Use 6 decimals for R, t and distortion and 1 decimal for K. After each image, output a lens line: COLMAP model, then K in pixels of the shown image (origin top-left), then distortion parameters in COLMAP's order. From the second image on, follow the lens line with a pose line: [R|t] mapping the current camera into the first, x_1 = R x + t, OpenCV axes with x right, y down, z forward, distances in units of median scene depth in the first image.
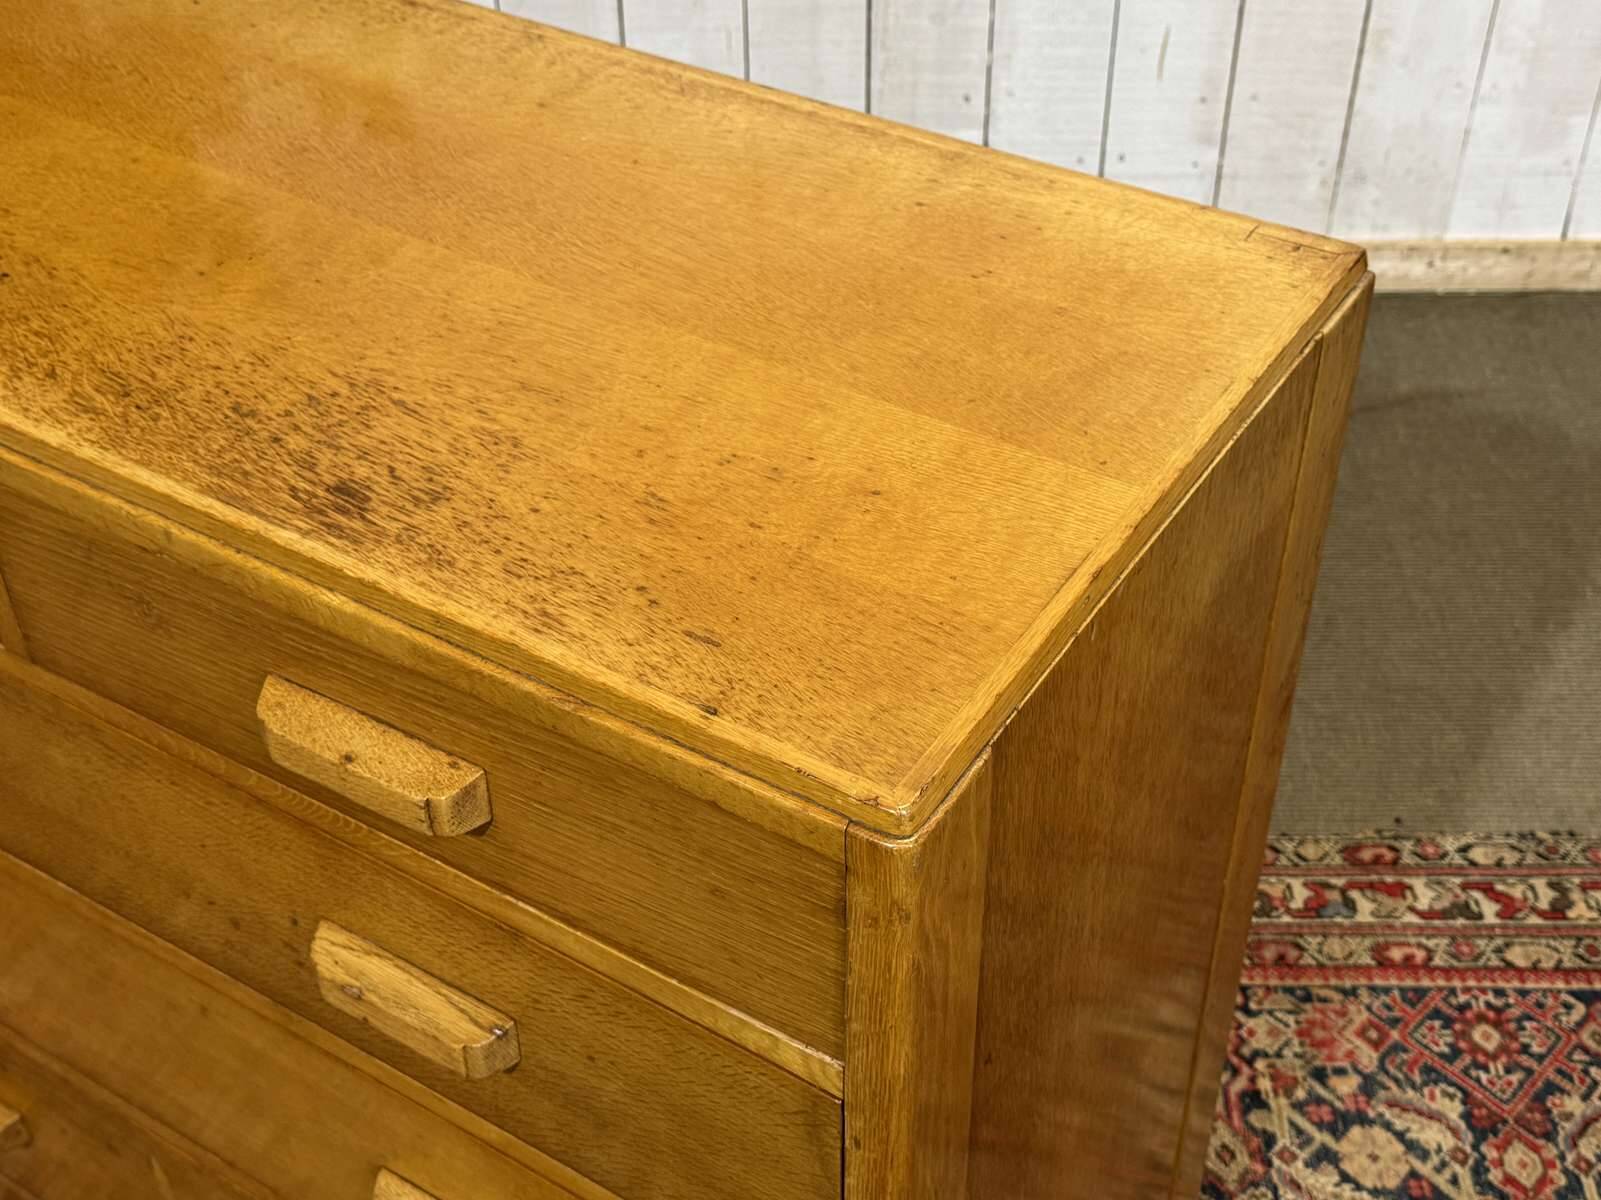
lens RADIAL K [[2059.5, 0, 794.9], [0, 2059.5, 595.7], [0, 0, 1]] dist [0.089127, 0.000000]
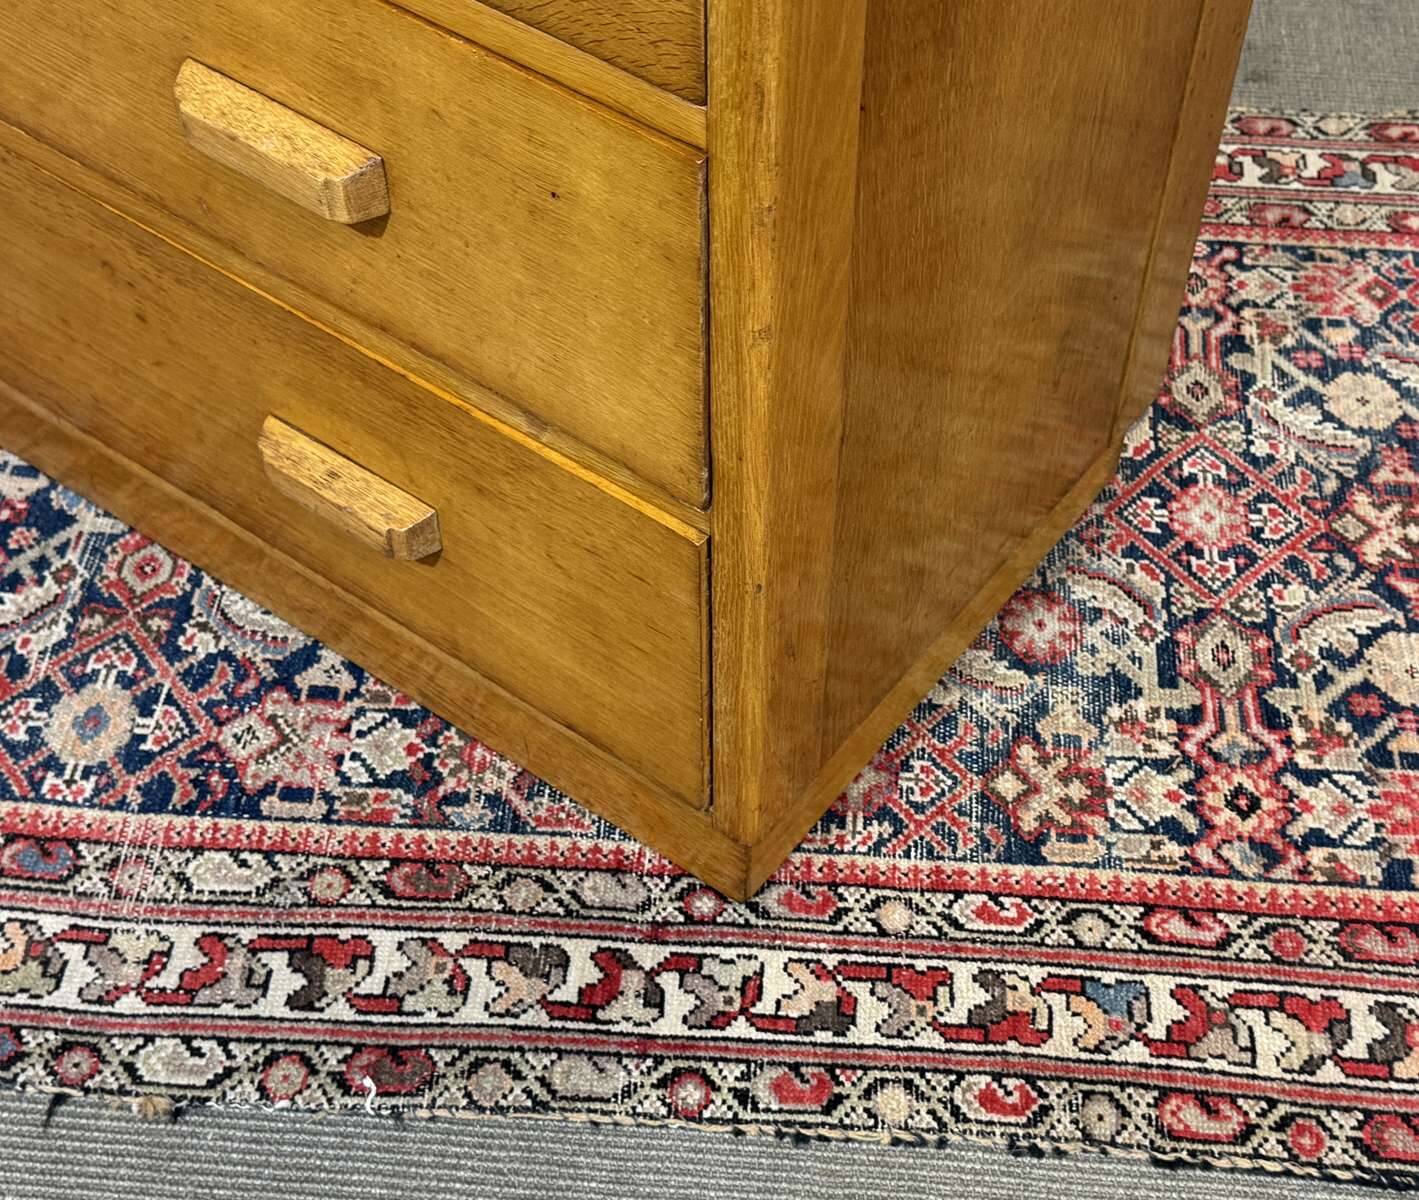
lens RADIAL K [[2027.7, 0, 789.0], [0, 2027.7, 610.8], [0, 0, 1]] dist [0.118136, 0.000000]
pose [[0.997471, 0.071006, -0.003247, 0.040365], [-0.069636, 0.985349, 0.155687, 0.234645], [0.014254, -0.155067, 0.987801, 0.112329]]
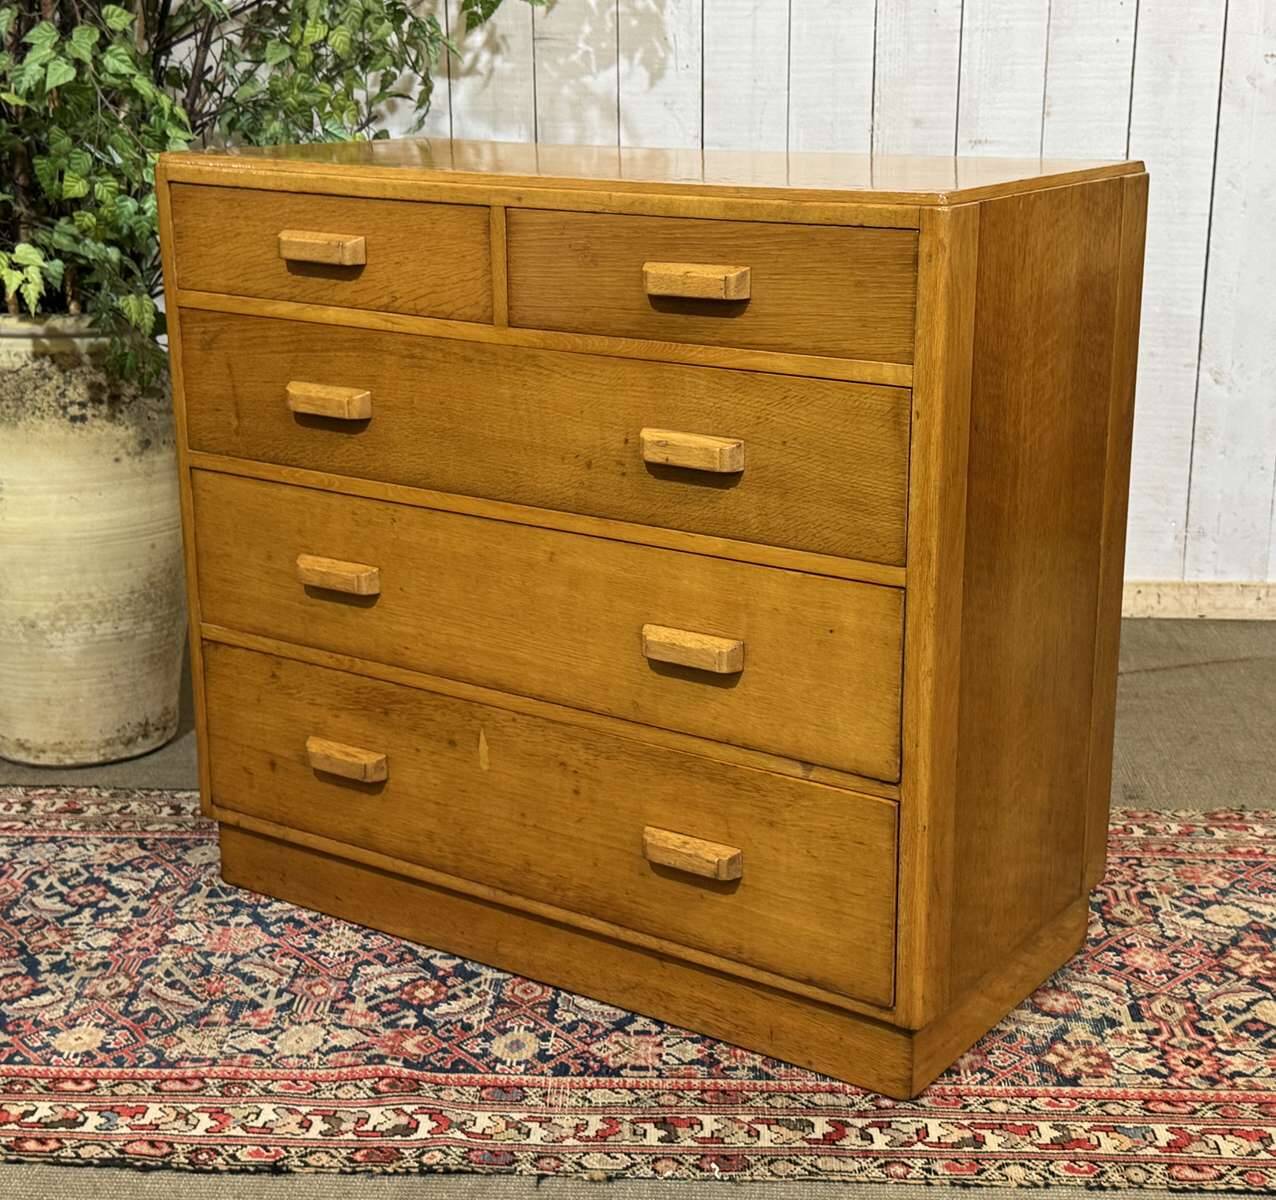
lens RADIAL K [[2020.6, 0, 651.3], [0, 2020.6, 594.4], [0, 0, 1]] dist [0.093963, 0.000000]
pose [[0.998828, 0.024403, -0.041789, -0.079119], [-0.039577, 0.908858, -0.415223, 0.674699], [0.027847, 0.416391, 0.908759, -0.433430]]
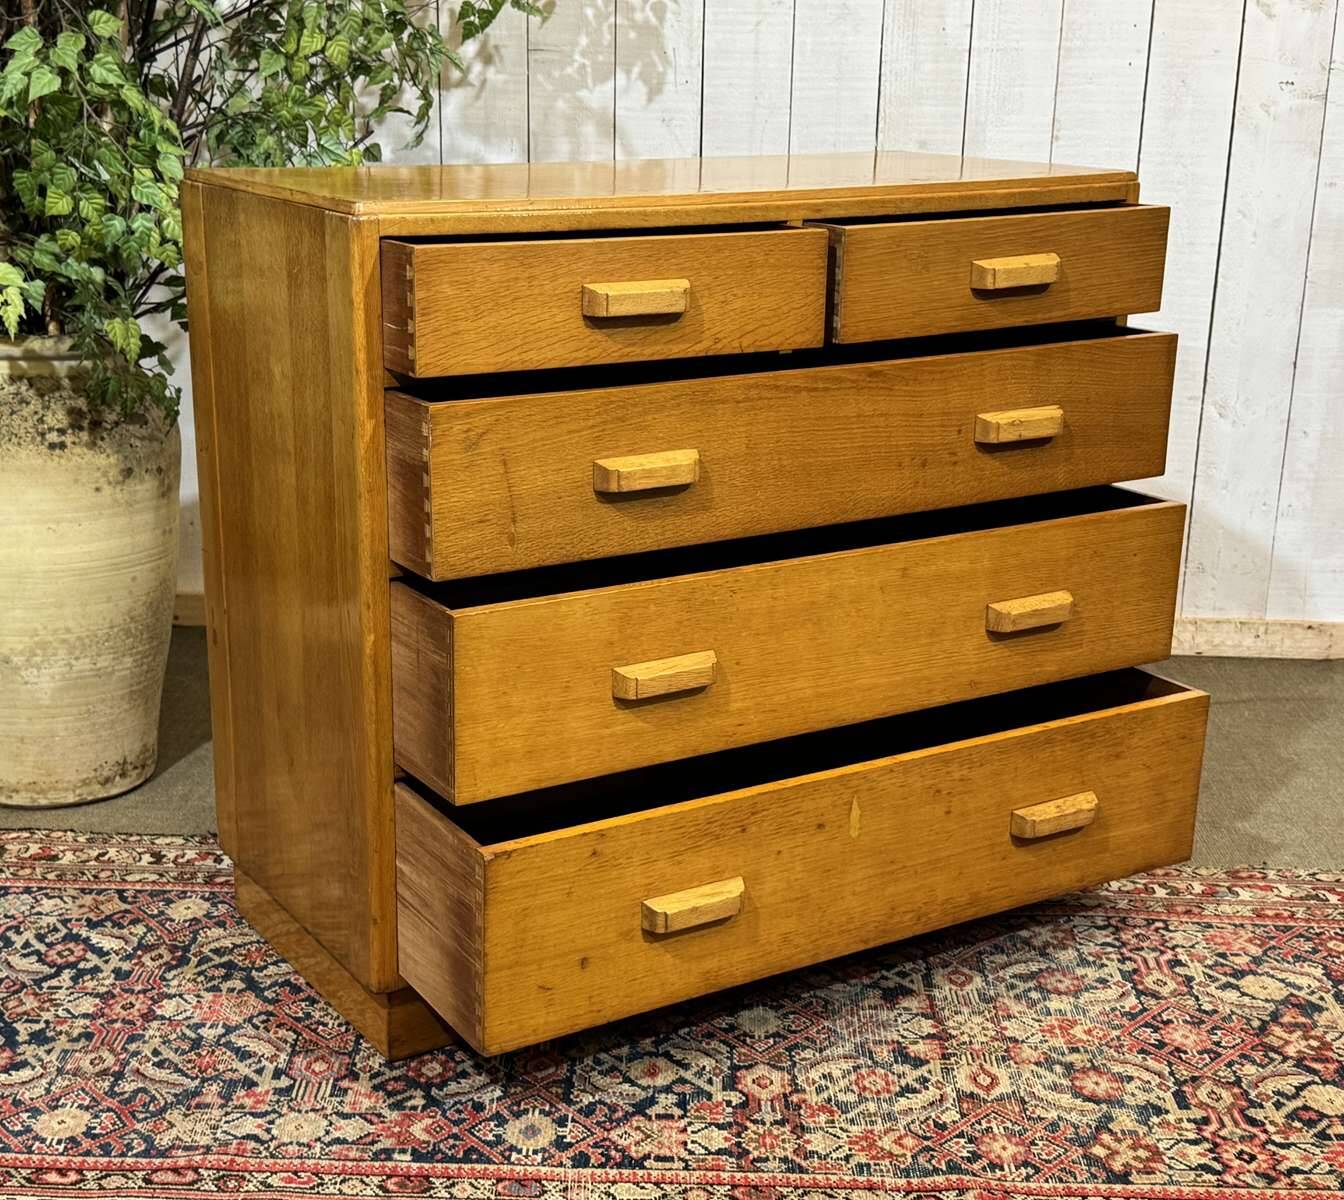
lens RADIAL K [[1975.9, 0, 646.2], [0, 1975.9, 617.1], [0, 0, 1]] dist [0.115283, 0.000000]
pose [[0.999245, 0.037166, -0.011292, -0.140011], [-0.038569, 0.914835, -0.401981, 0.599200], [-0.004610, 0.402113, 0.915578, -0.361659]]
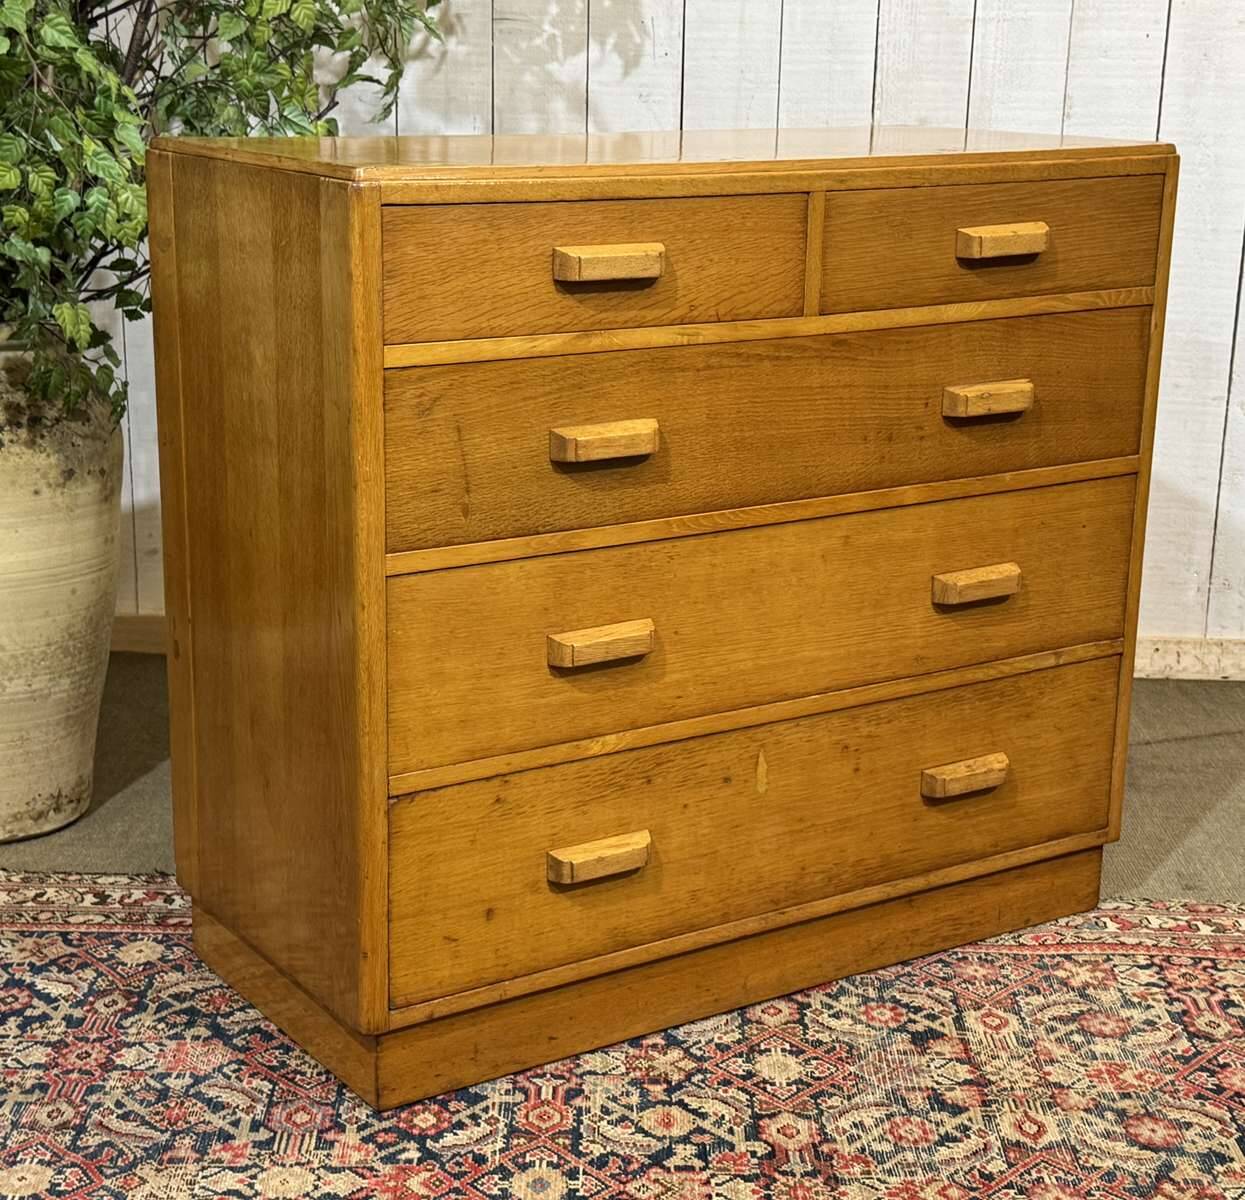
lens RADIAL K [[2202.8, 0, 612.2], [0, 2202.8, 608.2], [0, 0, 1]] dist [0.123746, 0.000000]
pose [[0.999363, 0.034299, 0.009886, -0.193305], [-0.026818, 0.904247, -0.426168, 0.634518], [-0.023557, 0.425631, 0.904590, -0.376020]]
